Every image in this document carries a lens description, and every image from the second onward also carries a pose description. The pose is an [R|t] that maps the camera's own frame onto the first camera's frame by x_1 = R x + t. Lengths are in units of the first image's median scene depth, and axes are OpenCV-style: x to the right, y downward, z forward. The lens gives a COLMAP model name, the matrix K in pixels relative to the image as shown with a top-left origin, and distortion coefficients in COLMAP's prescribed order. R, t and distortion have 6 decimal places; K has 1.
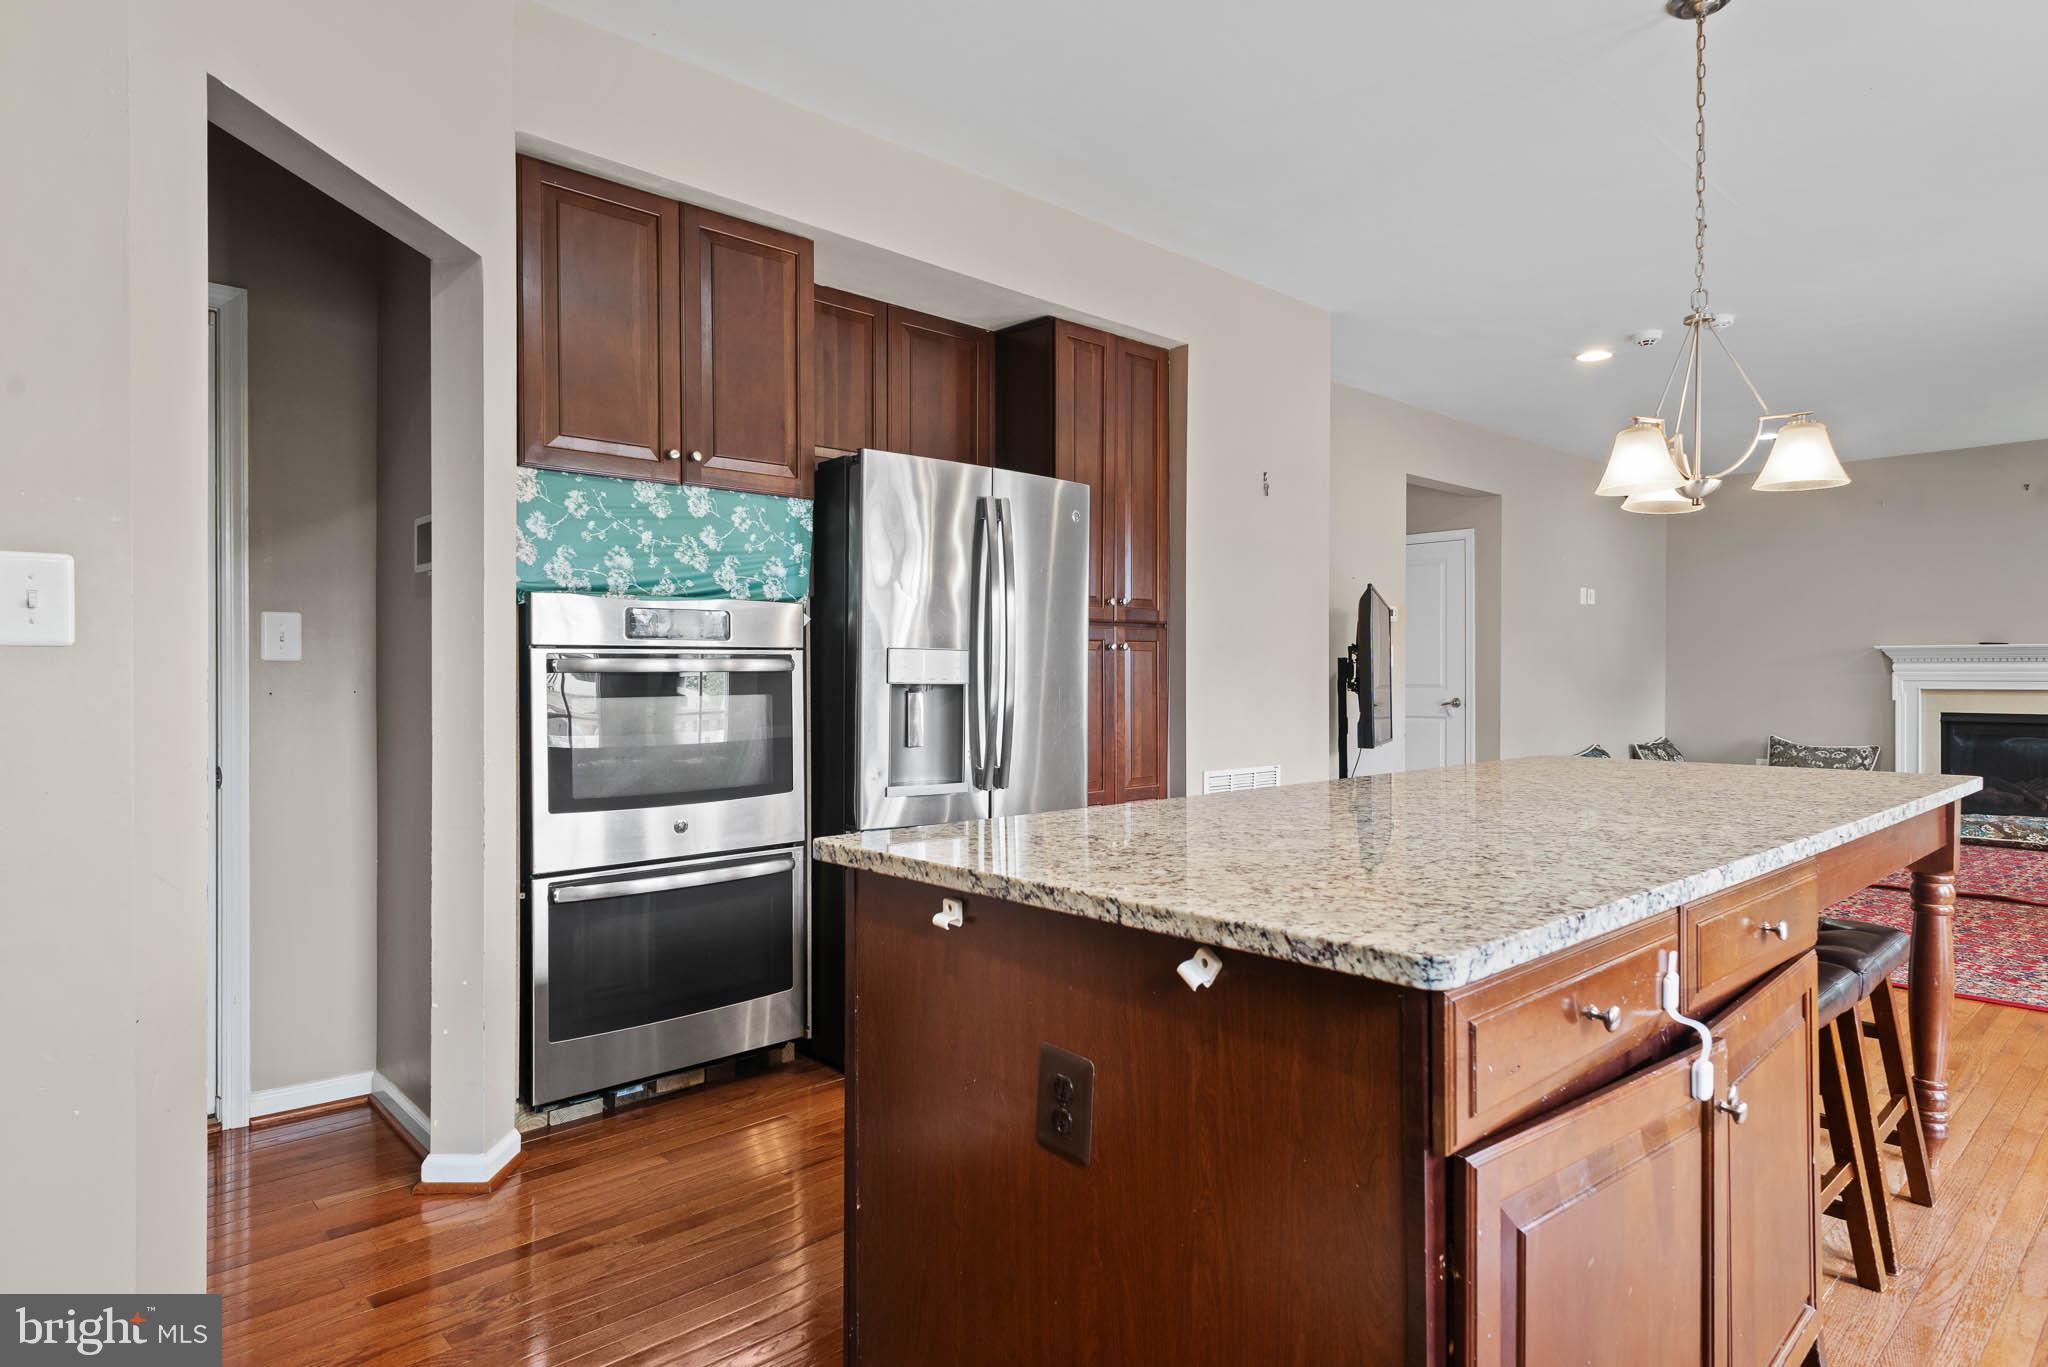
lens RADIAL K [[1145.8, 0, 1010.0], [0, 1145.8, 688.3], [0, 0, 1]] dist [0.018078, -0.012398]
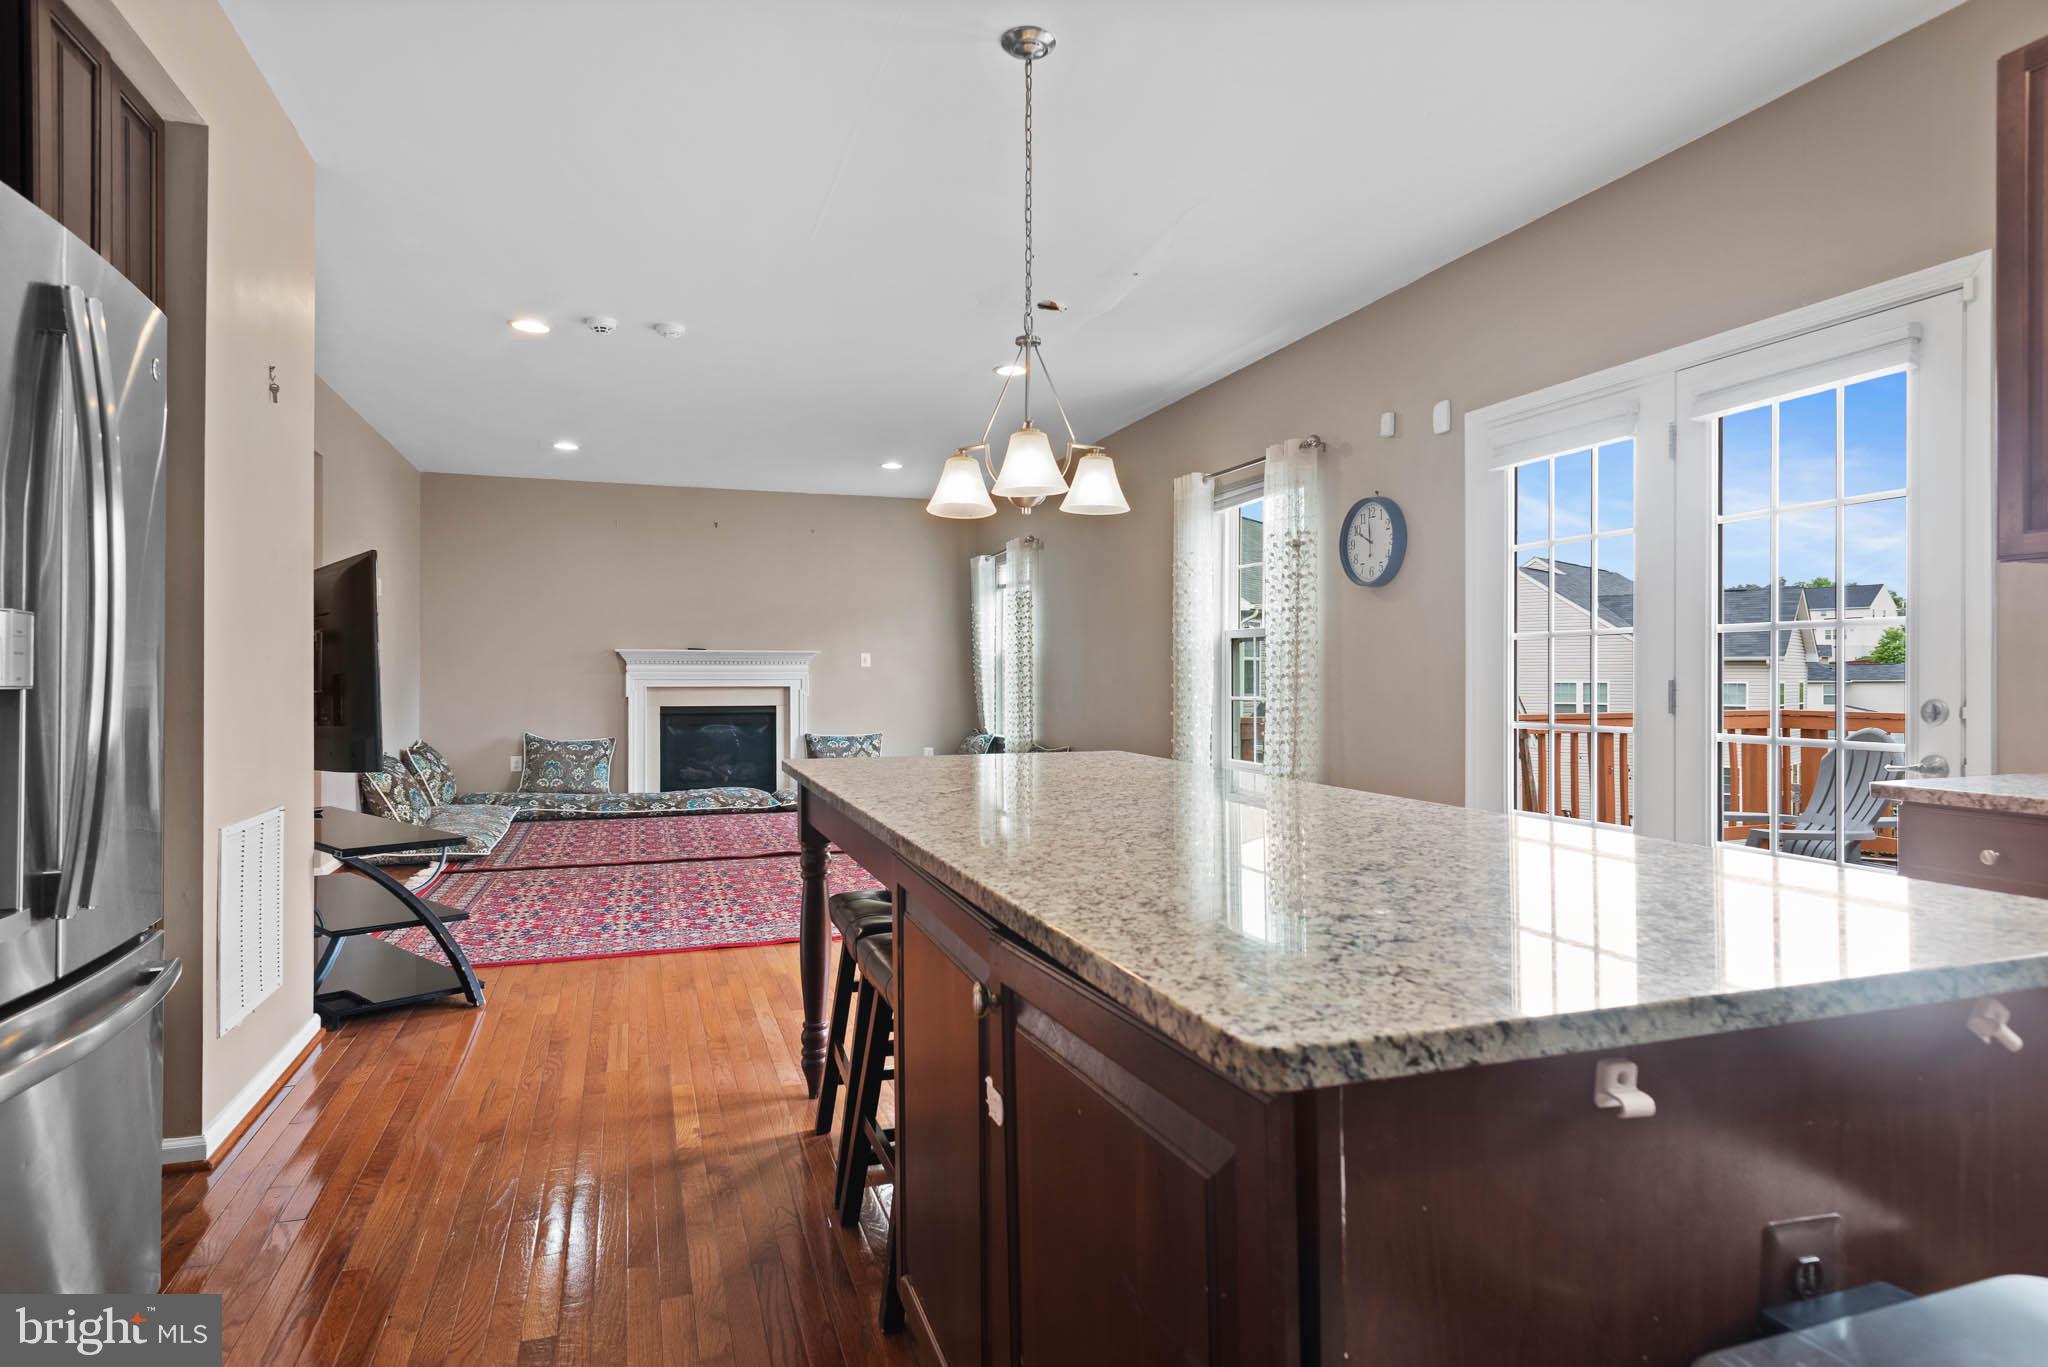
lens RADIAL K [[1145.8, 0, 1029.2], [0, 1145.8, 669.5], [0, 0, 1]] dist [0.018078, -0.012398]
pose [[0.387314, 0.005239, 0.921933, -0.141916], [0.010473, 0.999894, -0.010082, -0.001138], [-0.921888, 0.013560, 0.387218, 0.217273]]
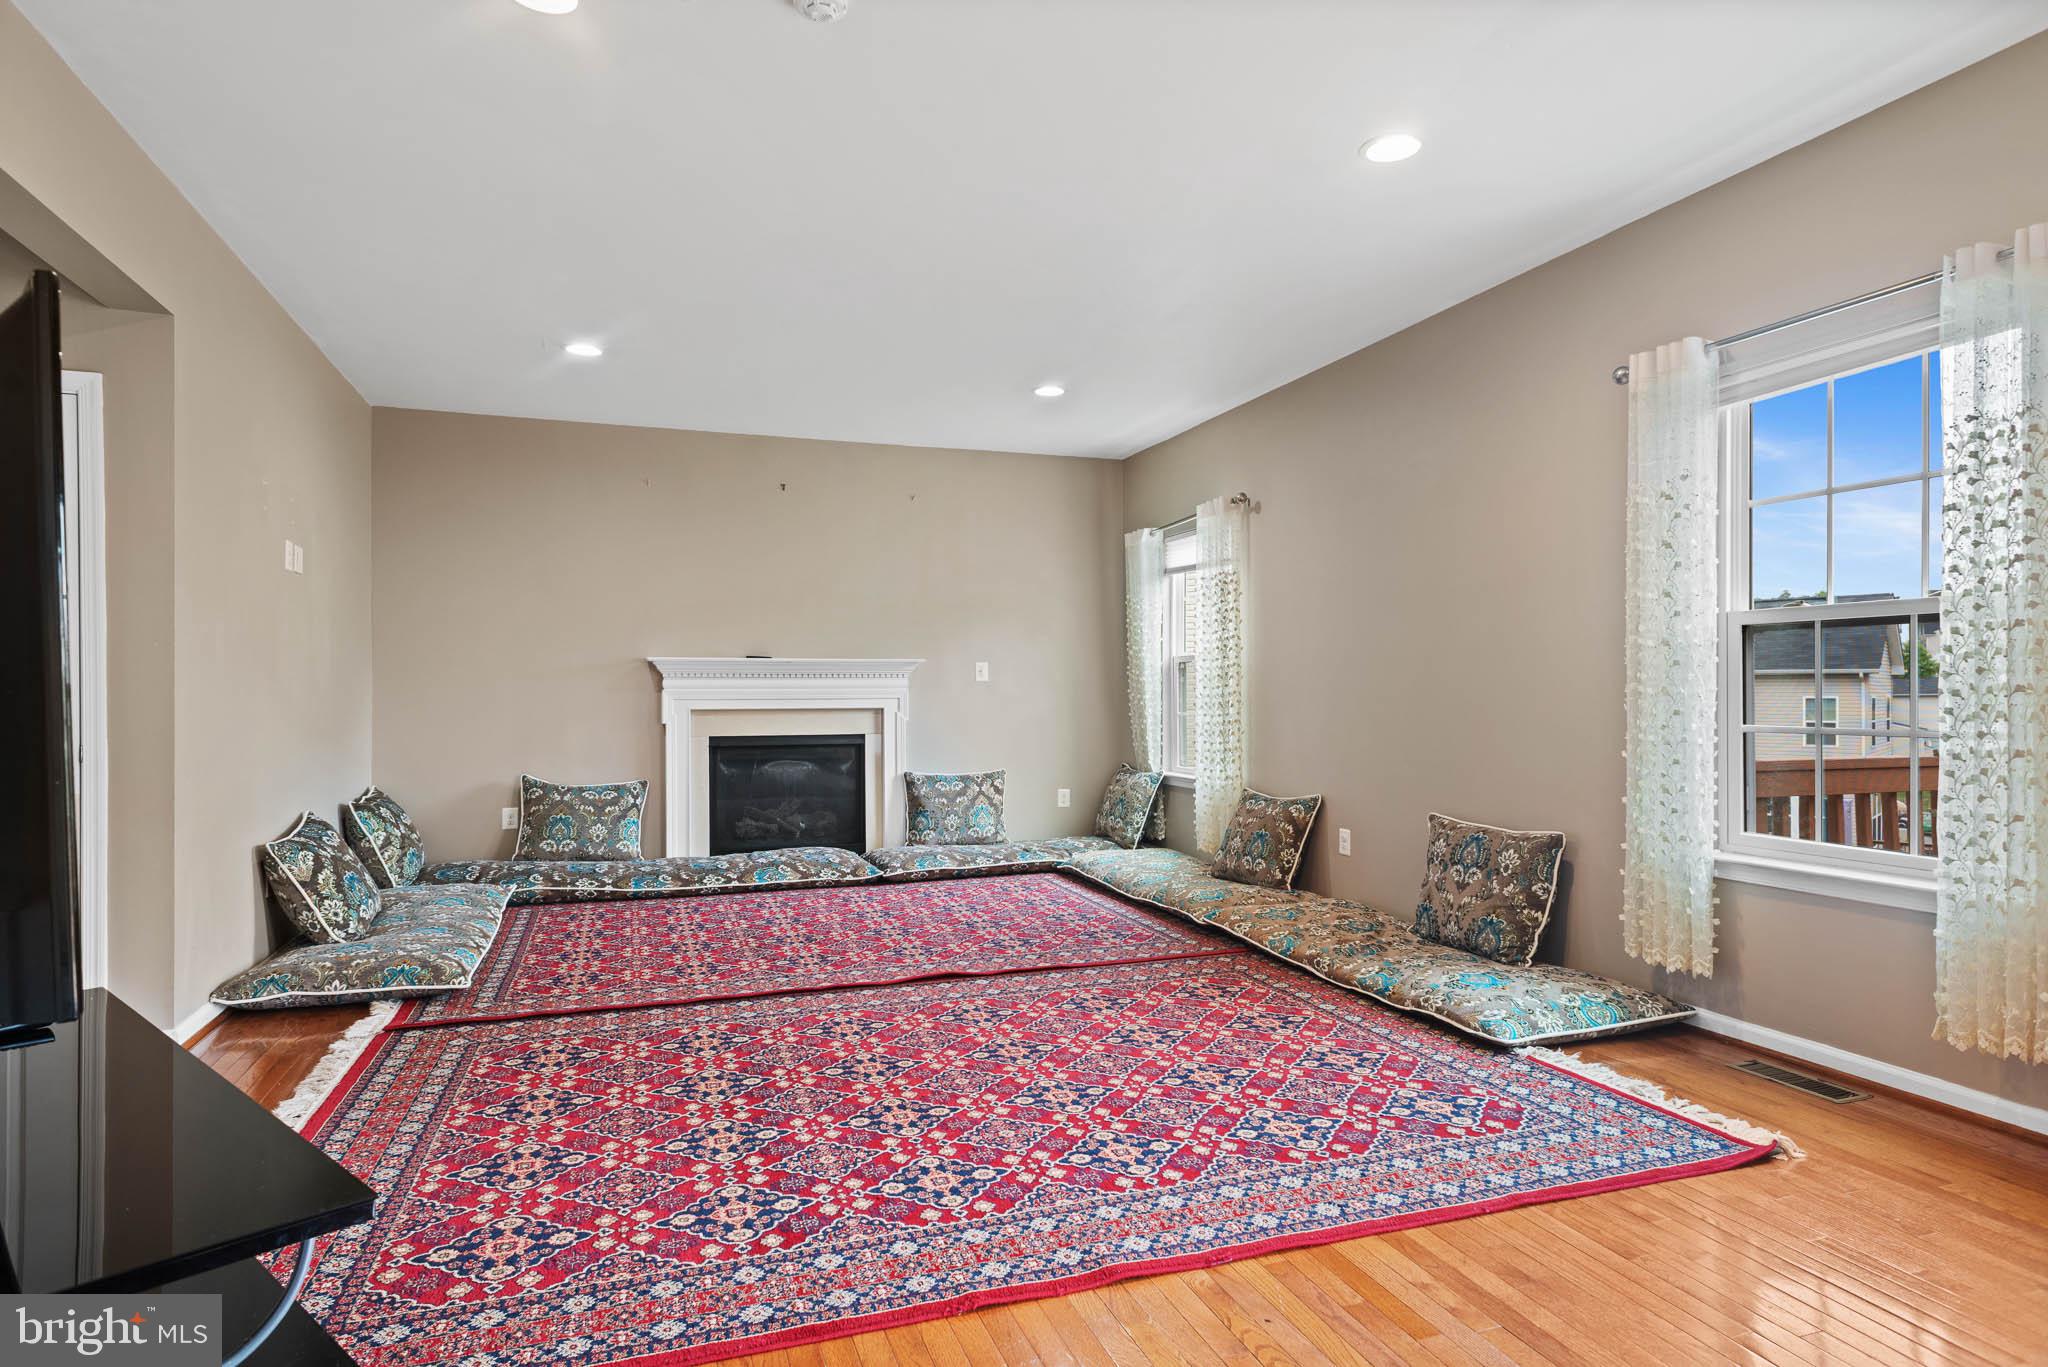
lens RADIAL K [[1145.8, 0, 1035.4], [0, 1145.8, 691.8], [0, 0, 1]] dist [0.018078, -0.012398]
pose [[0.376594, -0.000615, 0.926378, 0.121237], [0.015124, 0.999871, -0.005484, -0.004243], [-0.926255, 0.016076, 0.376554, 0.501076]]
